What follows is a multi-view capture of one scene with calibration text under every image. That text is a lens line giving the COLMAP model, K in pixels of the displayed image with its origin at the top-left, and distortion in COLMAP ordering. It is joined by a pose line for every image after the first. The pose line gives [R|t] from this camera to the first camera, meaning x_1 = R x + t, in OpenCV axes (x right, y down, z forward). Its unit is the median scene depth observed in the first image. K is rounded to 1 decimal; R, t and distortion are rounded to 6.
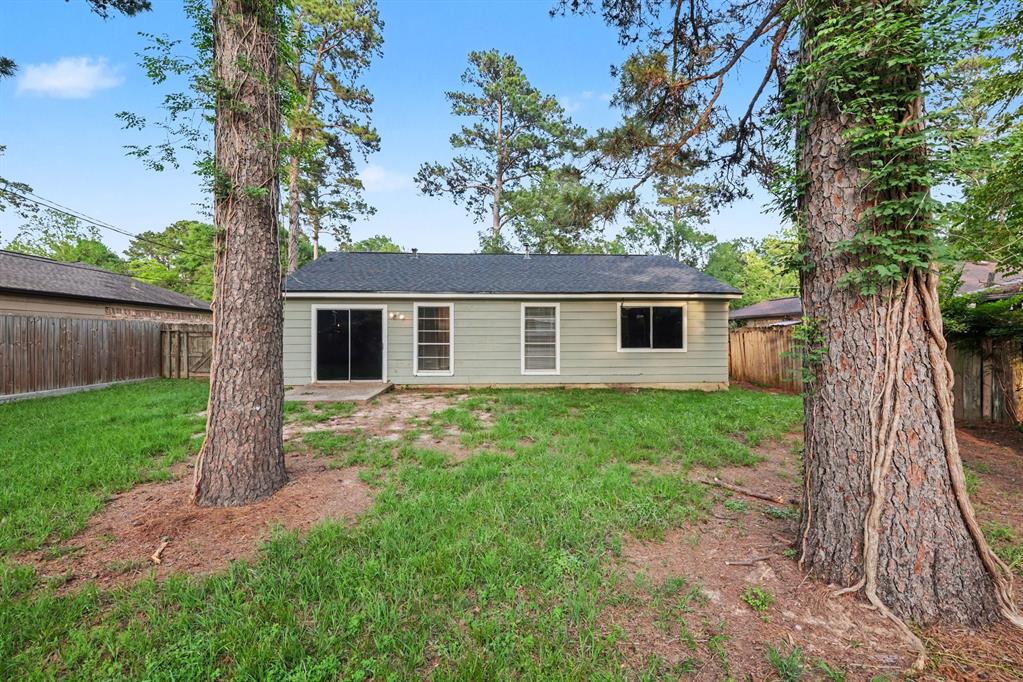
lens RADIAL K [[433.7, 0, 512.4], [0, 433.7, 333.5], [0, 0, 1]] dist [0.003436, 0.000183]
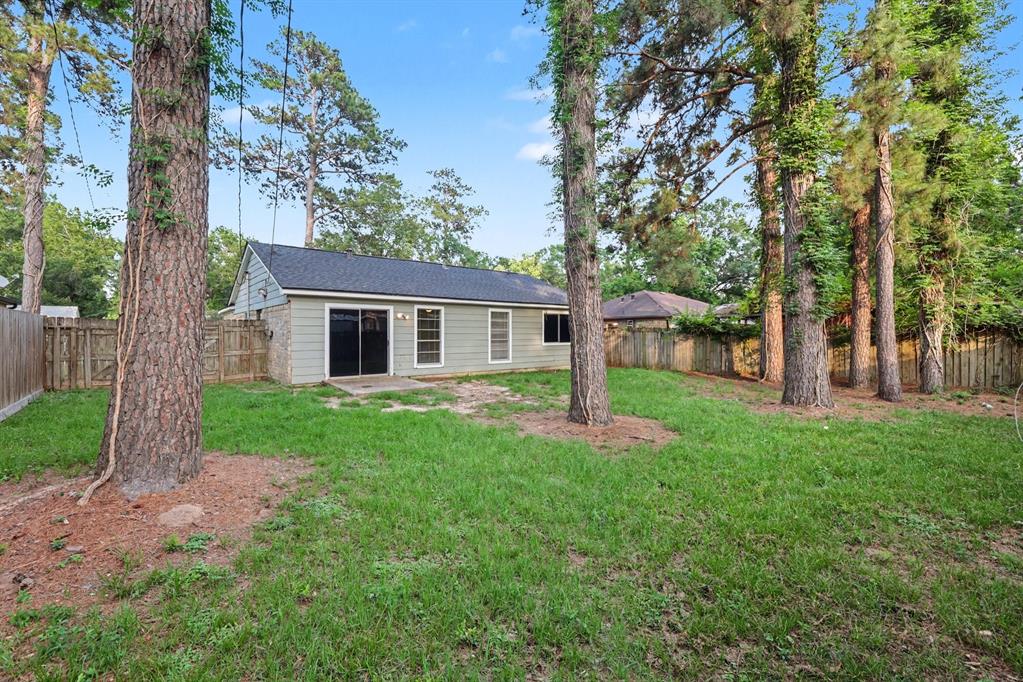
lens RADIAL K [[433.7, 0, 512.4], [0, 433.7, 333.5], [0, 0, 1]] dist [0.003436, 0.000183]
pose [[0.802274, 0.000970, 0.596956, -0.695027], [-0.003427, 0.999990, 0.002981, 0.000287], [-0.596947, -0.004437, 0.802269, -0.079251]]
